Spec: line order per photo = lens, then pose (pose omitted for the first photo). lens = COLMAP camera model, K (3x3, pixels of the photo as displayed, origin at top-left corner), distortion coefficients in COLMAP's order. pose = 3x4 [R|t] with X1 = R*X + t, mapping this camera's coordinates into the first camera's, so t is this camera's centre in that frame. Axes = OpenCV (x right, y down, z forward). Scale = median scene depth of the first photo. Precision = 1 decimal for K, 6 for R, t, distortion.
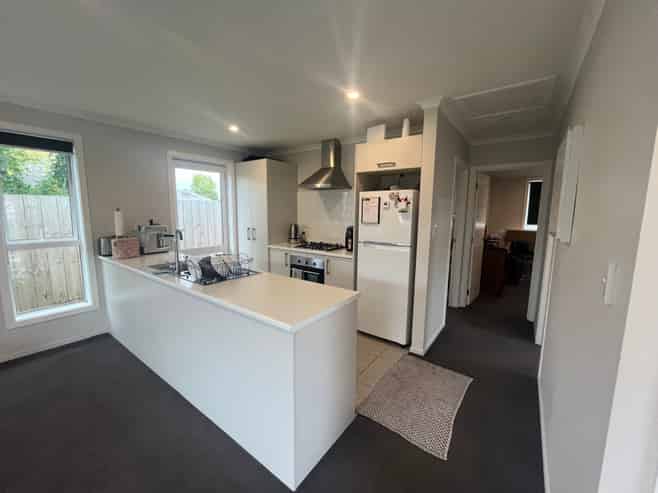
lens RADIAL K [[267.4, 0, 329.0], [0, 267.4, 246.5], [0, 0, 1]] dist [-0.002431, -0.000104]
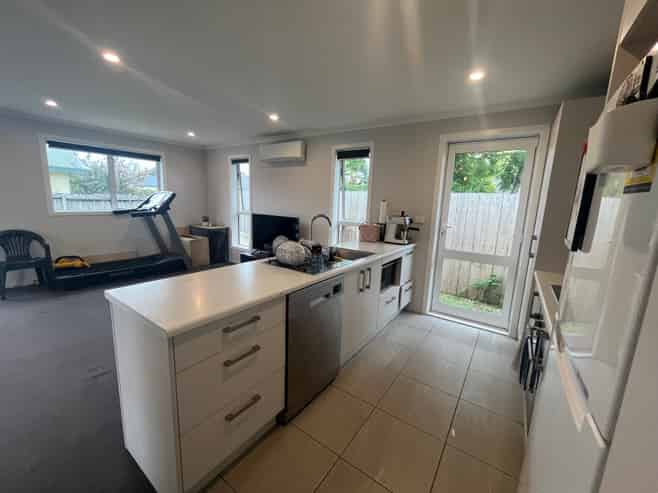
lens RADIAL K [[267.4, 0, 329.0], [0, 267.4, 246.5], [0, 0, 1]] dist [-0.002431, -0.000104]
pose [[0.022240, 0.161216, -0.986668, 0.373871], [-0.170725, 0.973029, 0.155139, -0.084680], [0.985068, 0.164999, 0.049164, 0.747021]]
